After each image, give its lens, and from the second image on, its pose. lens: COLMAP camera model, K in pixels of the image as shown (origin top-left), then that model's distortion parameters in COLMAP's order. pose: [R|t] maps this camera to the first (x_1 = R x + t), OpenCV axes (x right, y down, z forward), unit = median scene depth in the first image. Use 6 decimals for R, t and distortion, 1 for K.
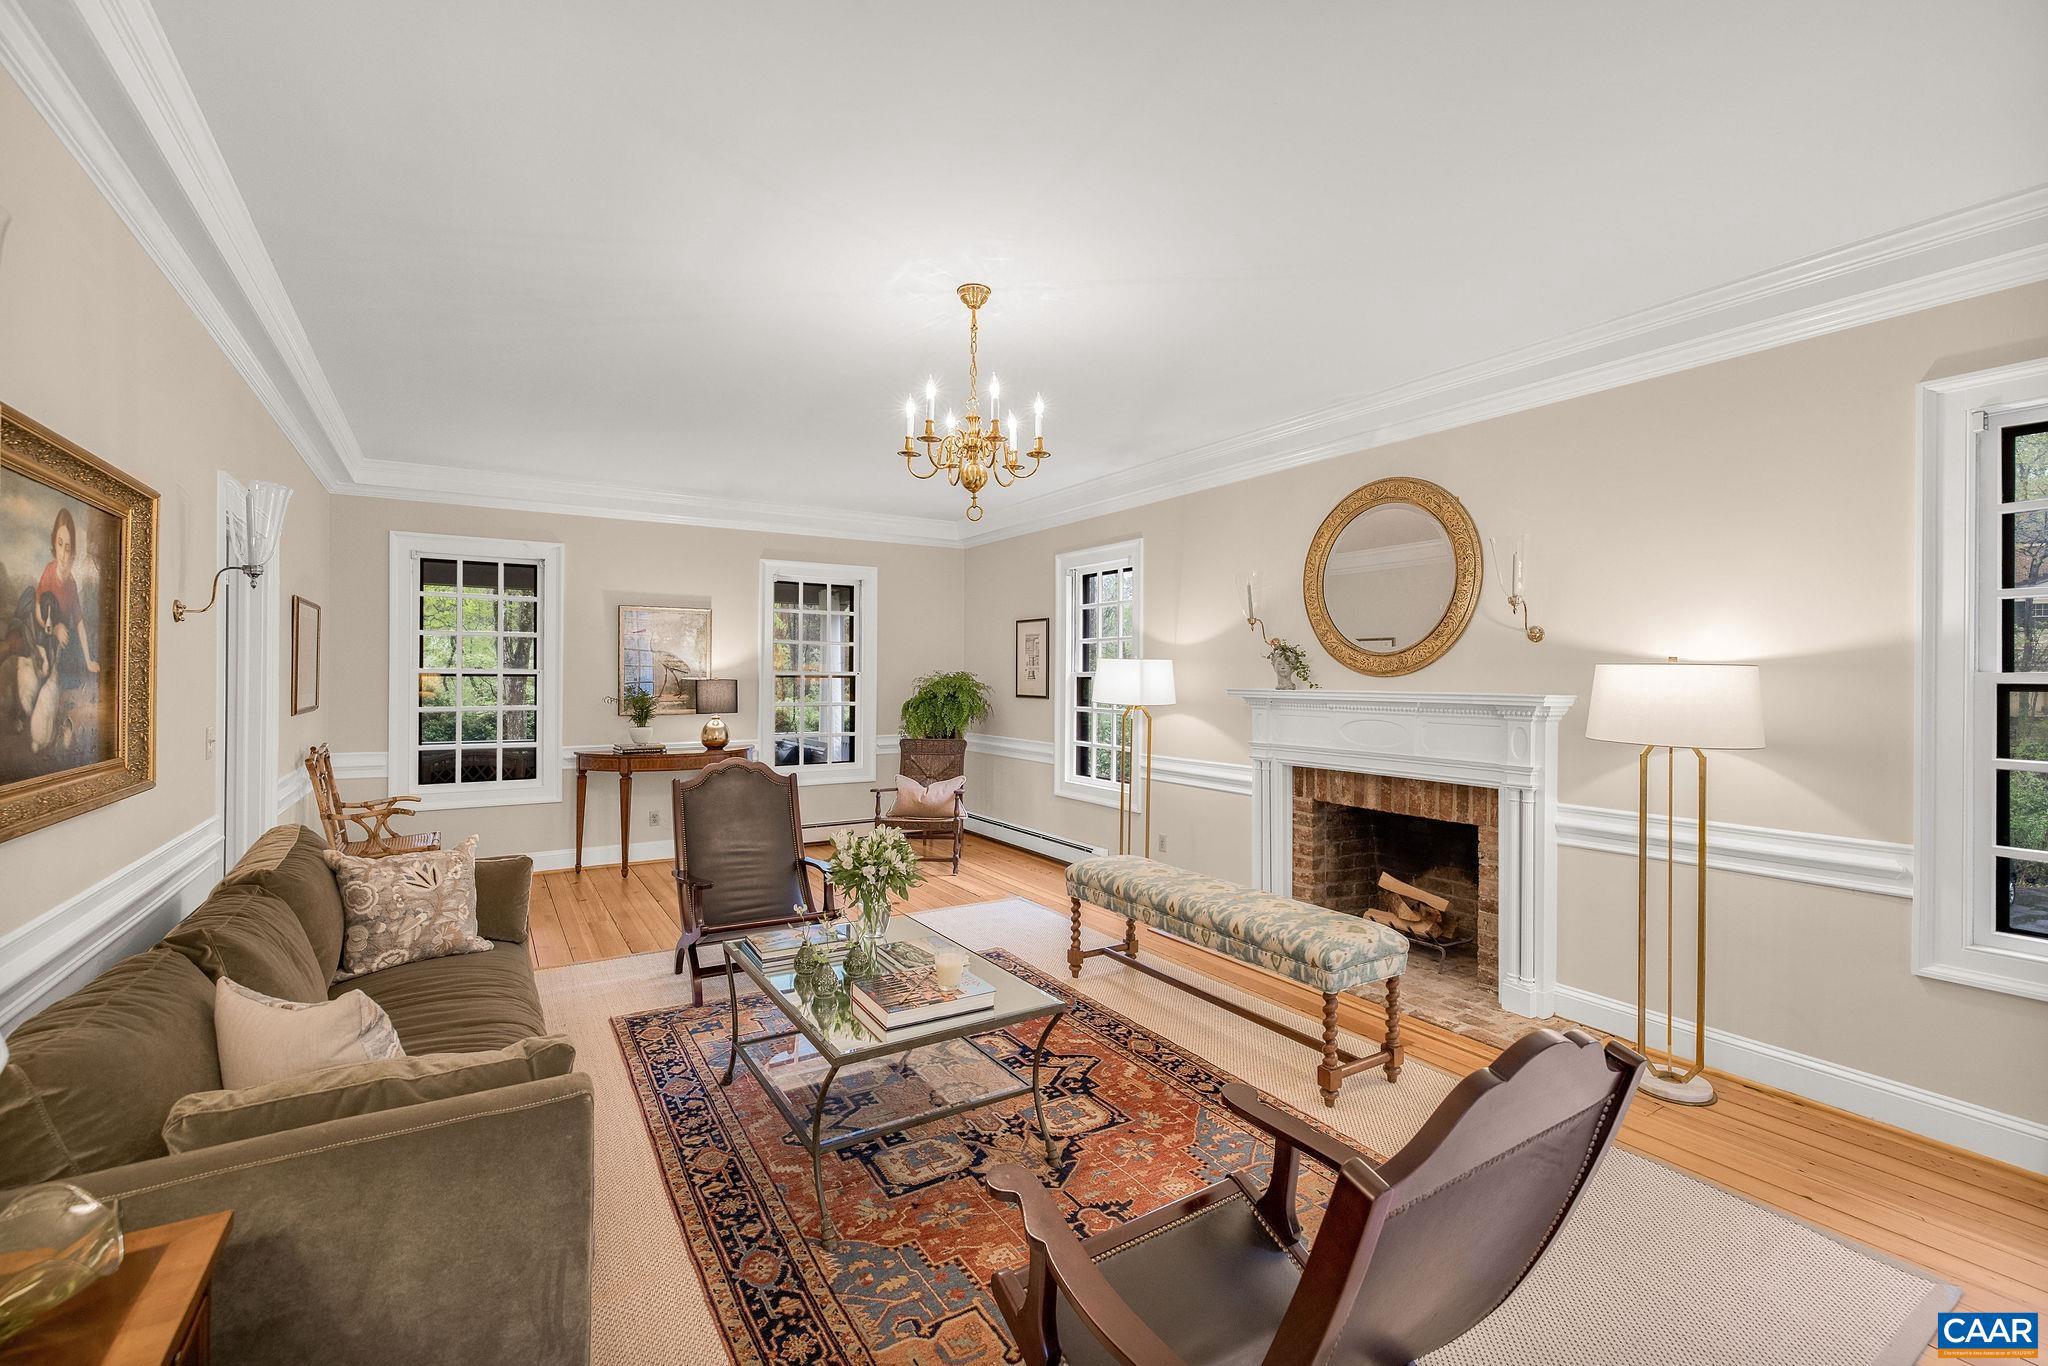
lens RADIAL K [[869.7, 0, 1018.5], [0, 869.7, 674.1], [0, 0, 1]] dist [0.002041, 0.000735]
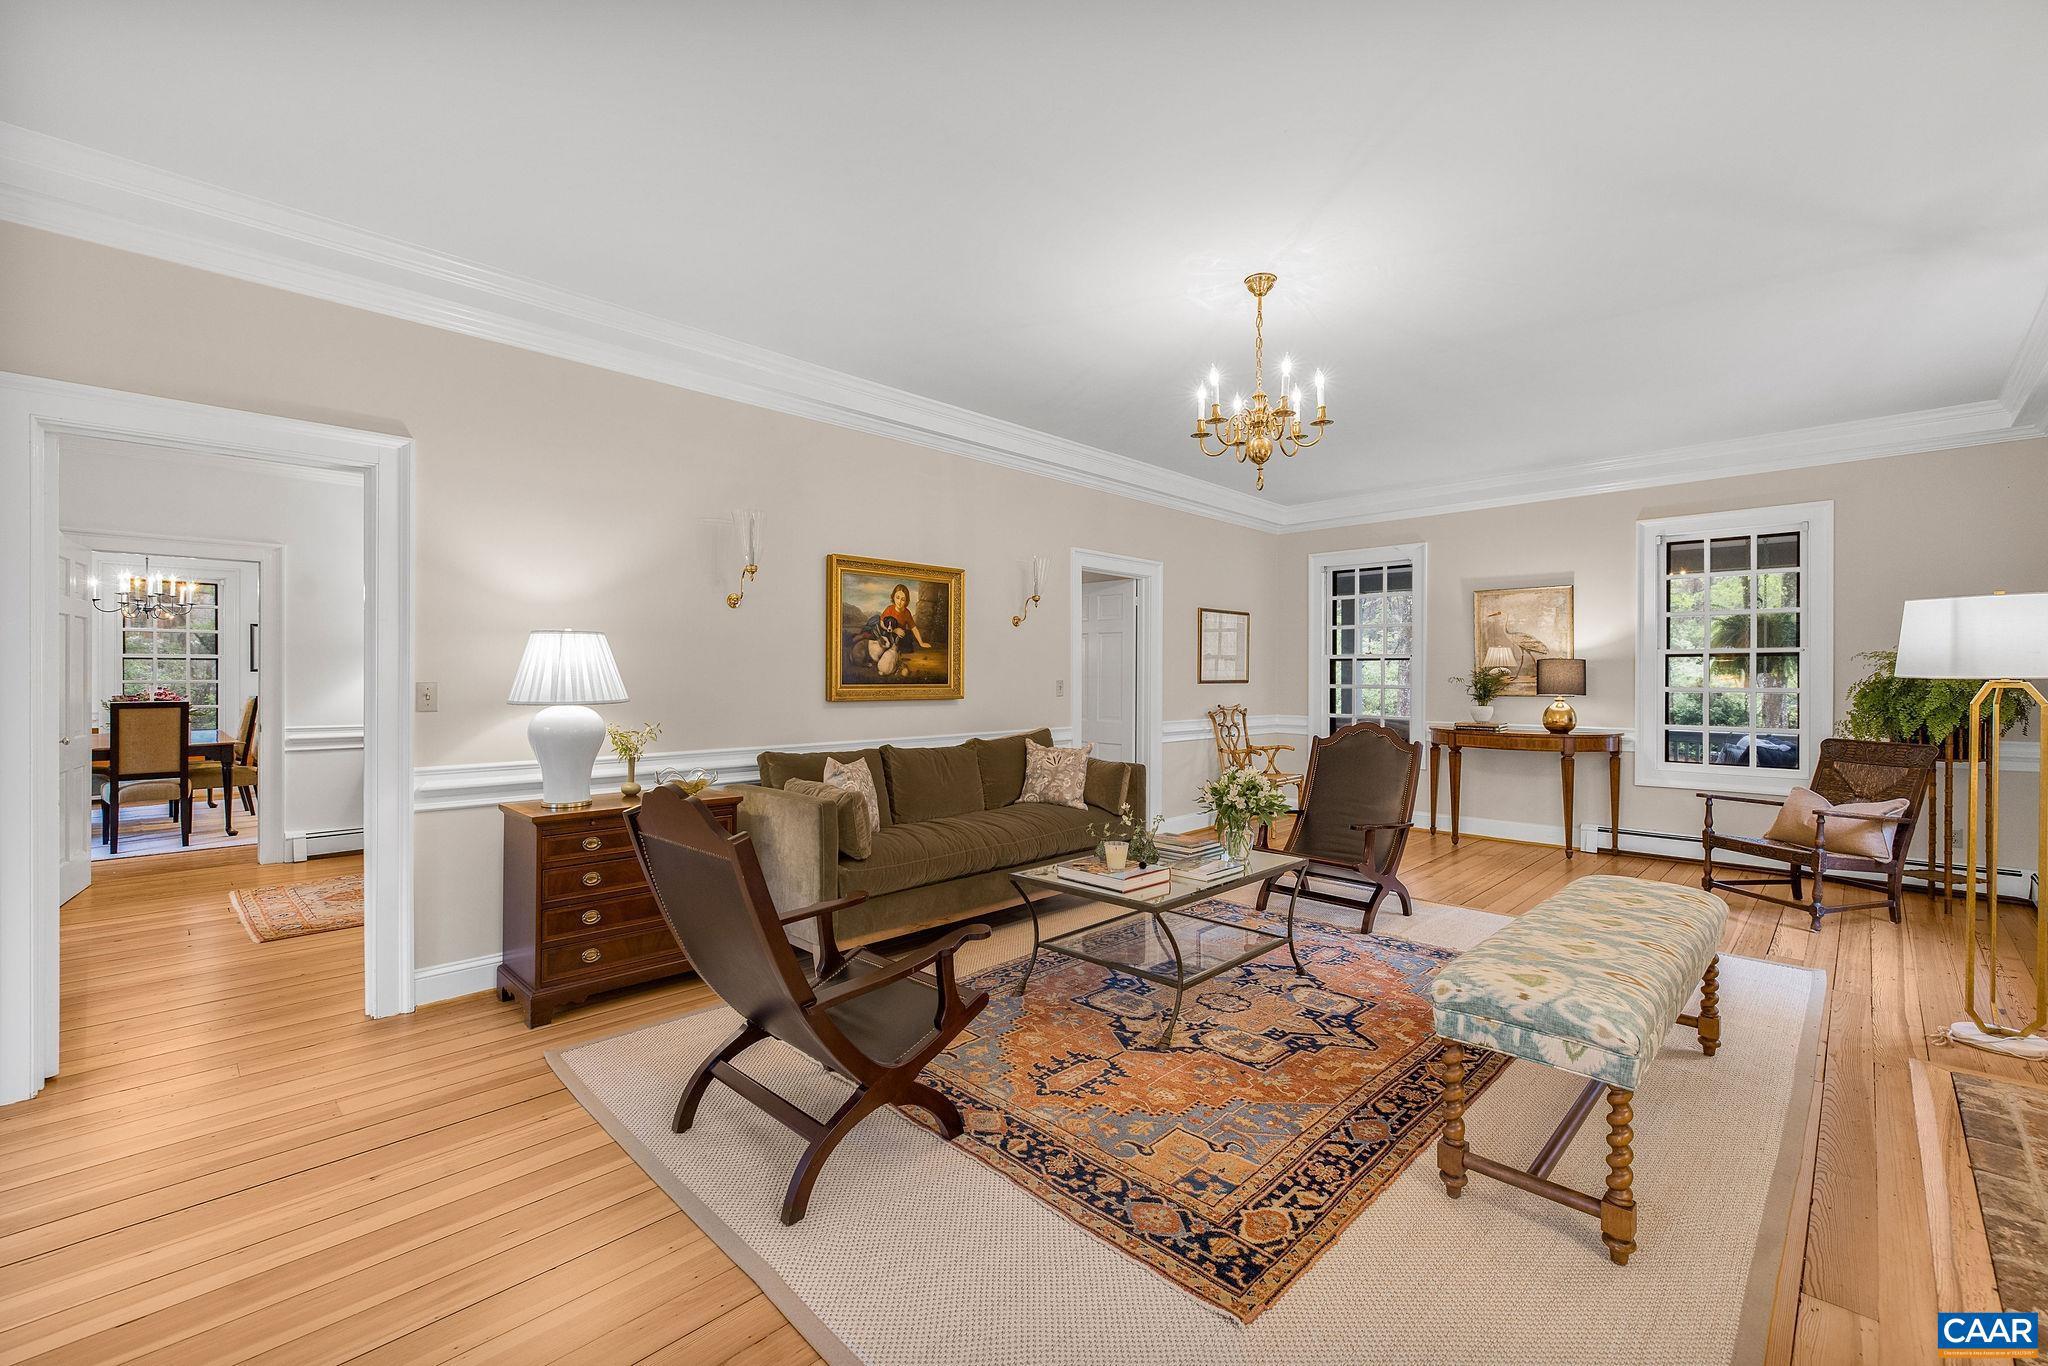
lens RADIAL K [[869.7, 0, 1018.5], [0, 869.7, 674.1], [0, 0, 1]] dist [0.002041, 0.000735]
pose [[0.234327, -0.005144, -0.972144, 0.653542], [0.000890, 0.999987, -0.005076, 0.039982], [0.972157, 0.000324, 0.234329, 0.312032]]
